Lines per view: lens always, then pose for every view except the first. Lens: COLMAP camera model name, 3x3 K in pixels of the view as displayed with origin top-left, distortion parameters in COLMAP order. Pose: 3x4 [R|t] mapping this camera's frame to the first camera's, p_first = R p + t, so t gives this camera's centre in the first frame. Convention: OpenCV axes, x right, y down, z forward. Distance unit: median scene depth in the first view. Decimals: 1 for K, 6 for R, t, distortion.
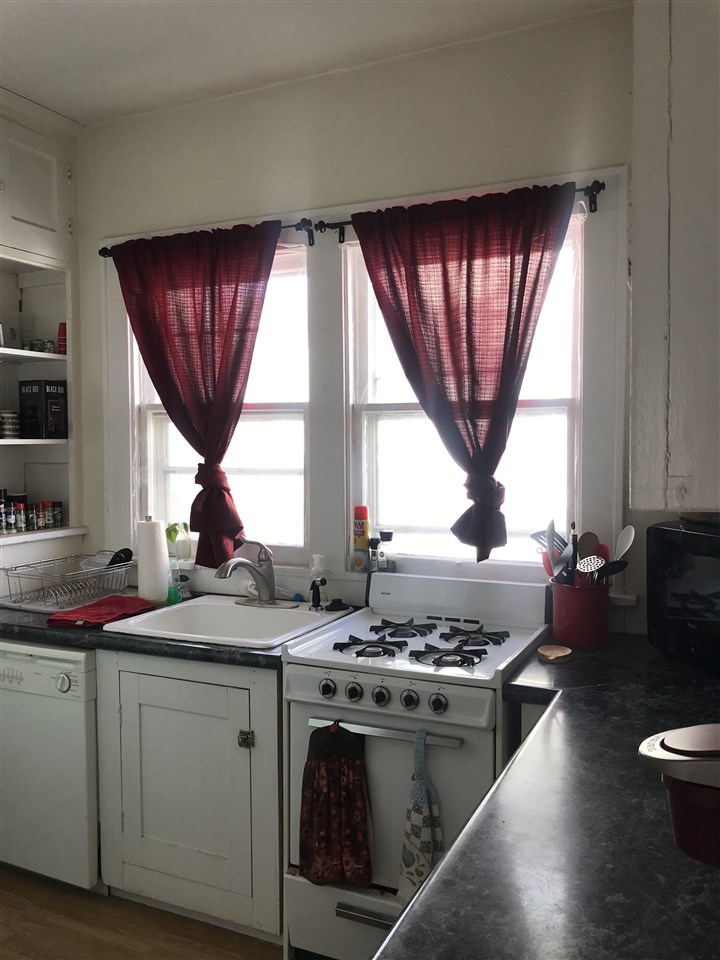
lens RADIAL K [[785.7, 0, 372.8], [0, 785.7, 472.4], [0, 0, 1]] dist [0.074707, -0.149458]
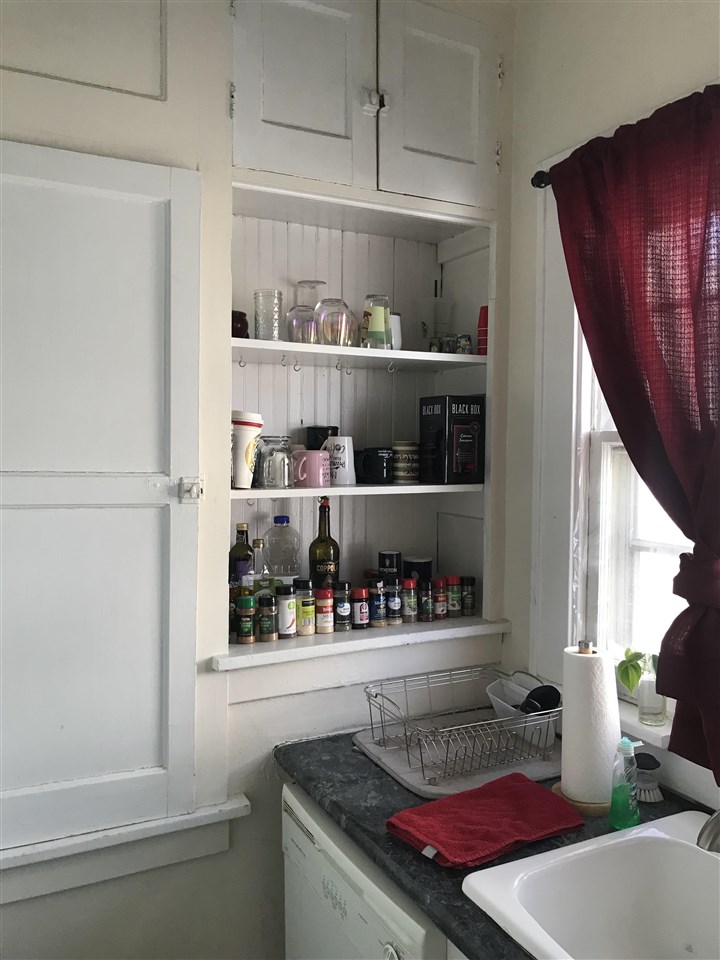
lens RADIAL K [[785.7, 0, 372.8], [0, 785.7, 472.4], [0, 0, 1]] dist [0.074707, -0.149458]
pose [[0.798465, 0.034642, -0.601044, -0.070279], [-0.037038, 0.999279, 0.008391, -0.055361], [0.600901, 0.015562, 0.799172, 0.437108]]
